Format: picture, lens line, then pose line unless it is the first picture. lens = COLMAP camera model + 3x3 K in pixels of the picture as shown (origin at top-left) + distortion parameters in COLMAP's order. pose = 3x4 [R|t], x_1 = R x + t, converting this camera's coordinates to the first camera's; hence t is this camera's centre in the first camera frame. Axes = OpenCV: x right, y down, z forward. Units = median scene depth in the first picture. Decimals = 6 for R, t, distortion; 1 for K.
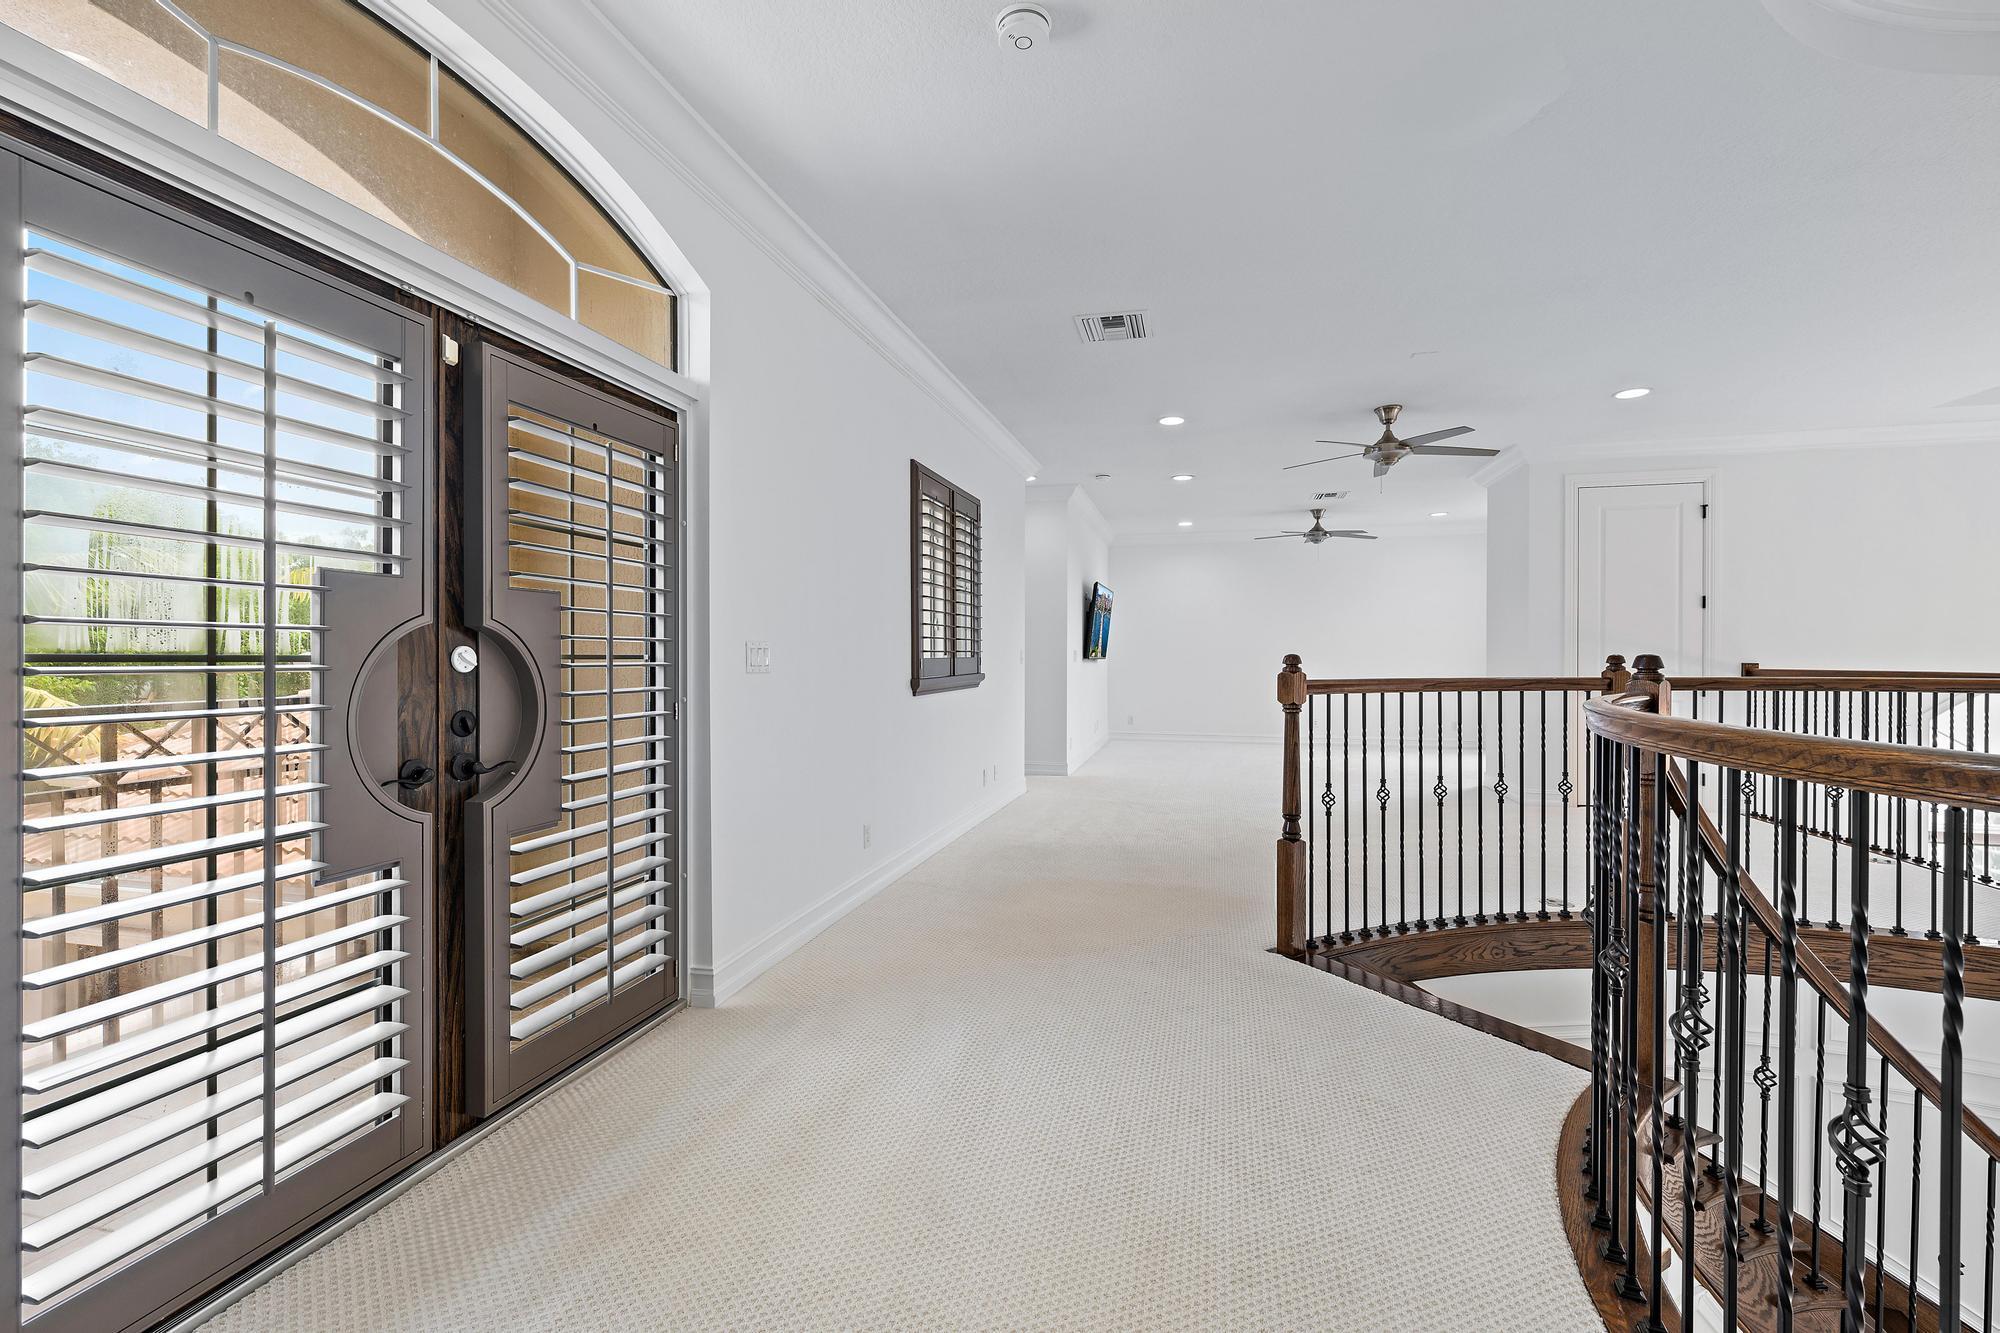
lens RADIAL K [[824.1, 0, 999.5], [0, 824.1, 664.5], [0, 0, 1]] dist [0.000470, -0.000054]
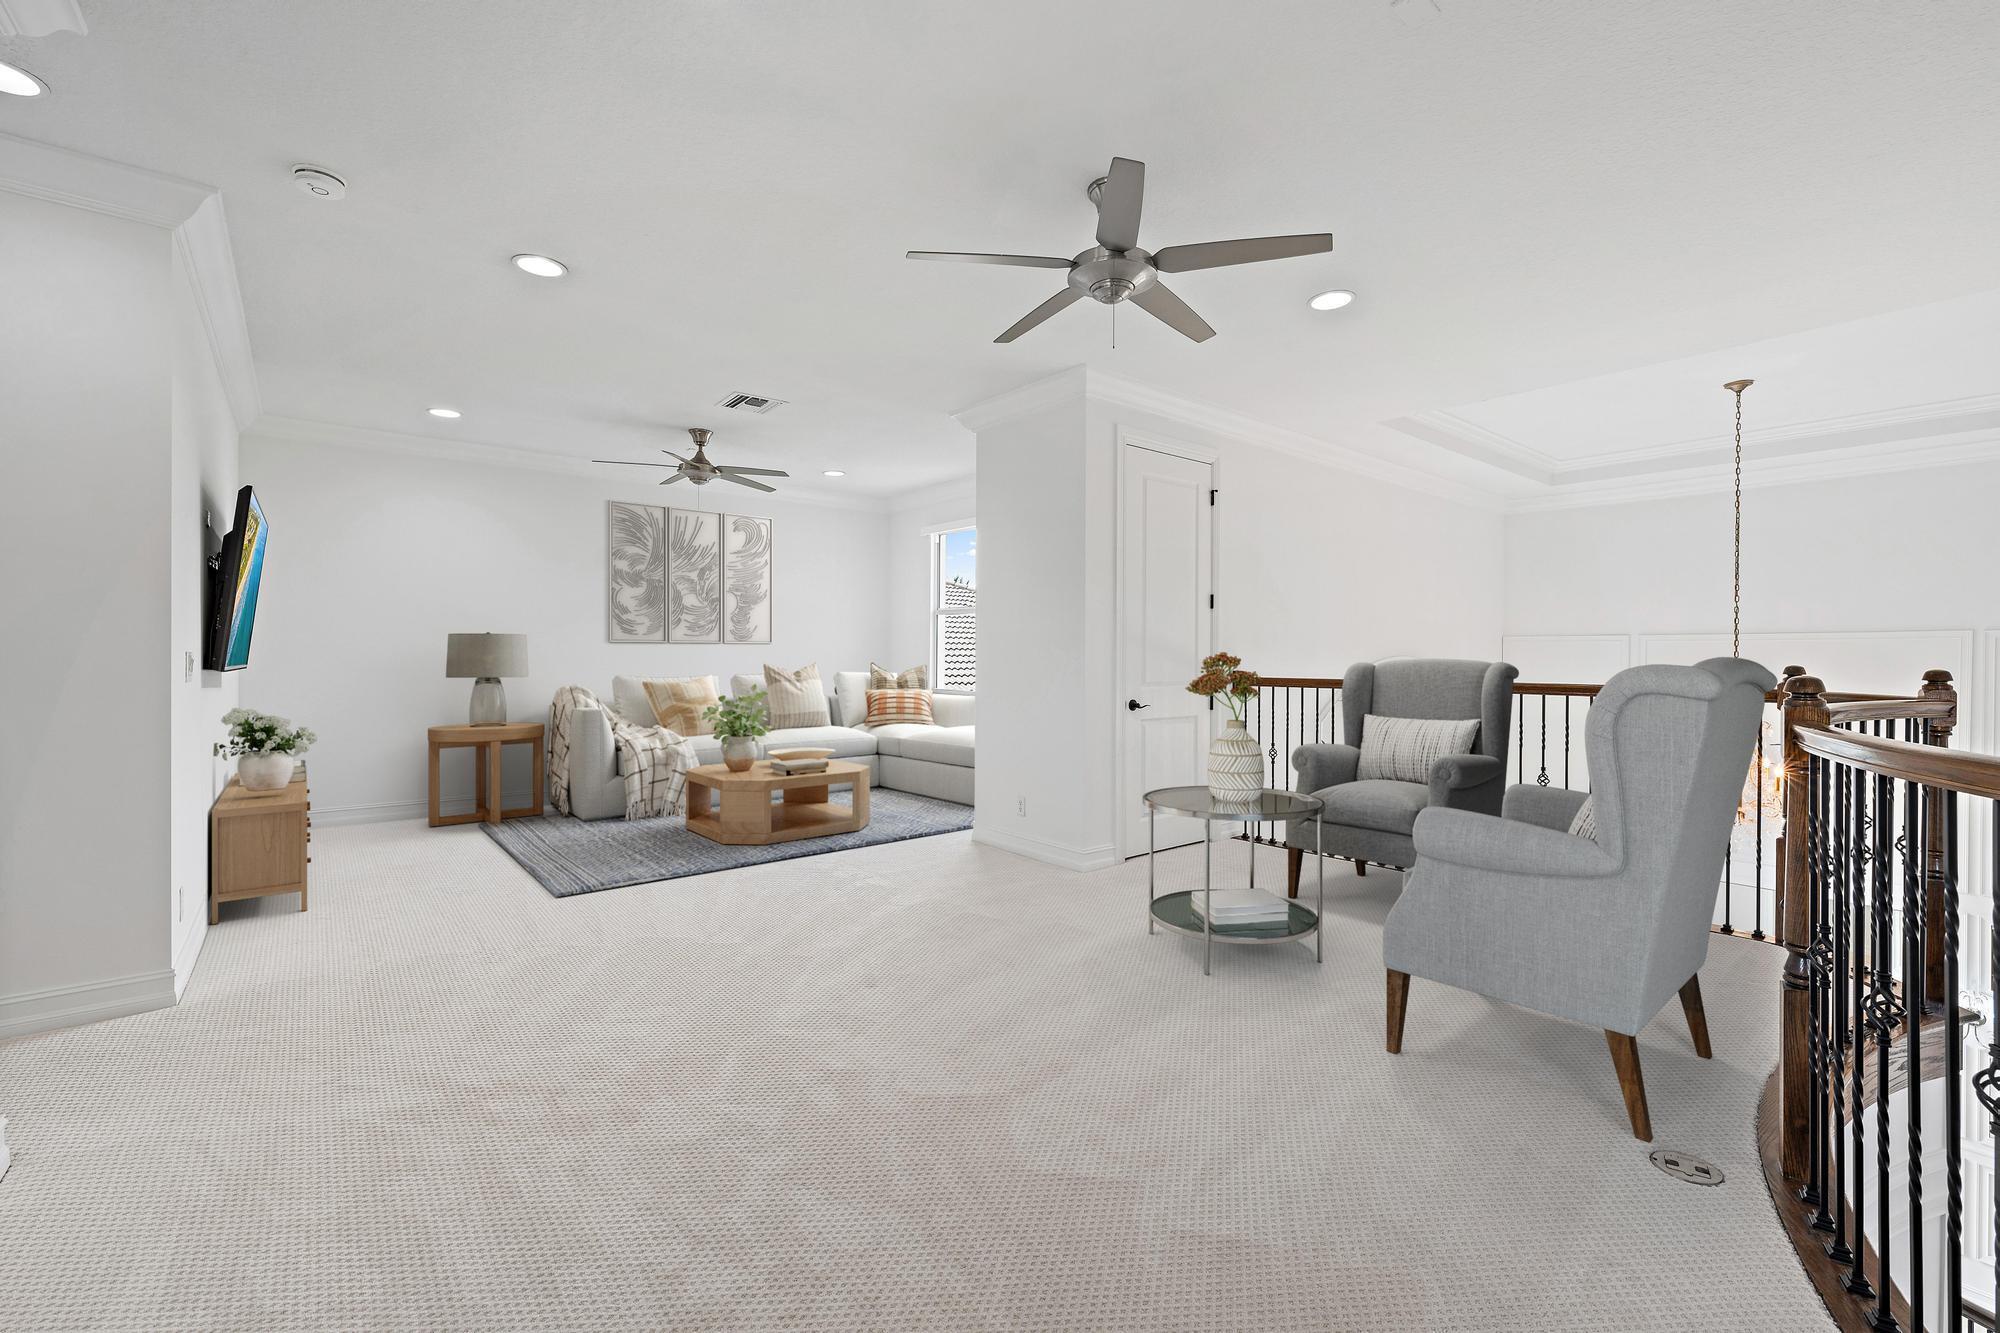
lens RADIAL K [[824.1, 0, 995.8], [0, 824.1, 665.2], [0, 0, 1]] dist [0.000470, -0.000054]
pose [[0.588013, -0.013791, 0.808734, 0.001244], [0.007710, 0.999905, 0.011446, -0.013437], [-0.808815, -0.000495, 0.588064, 0.514117]]
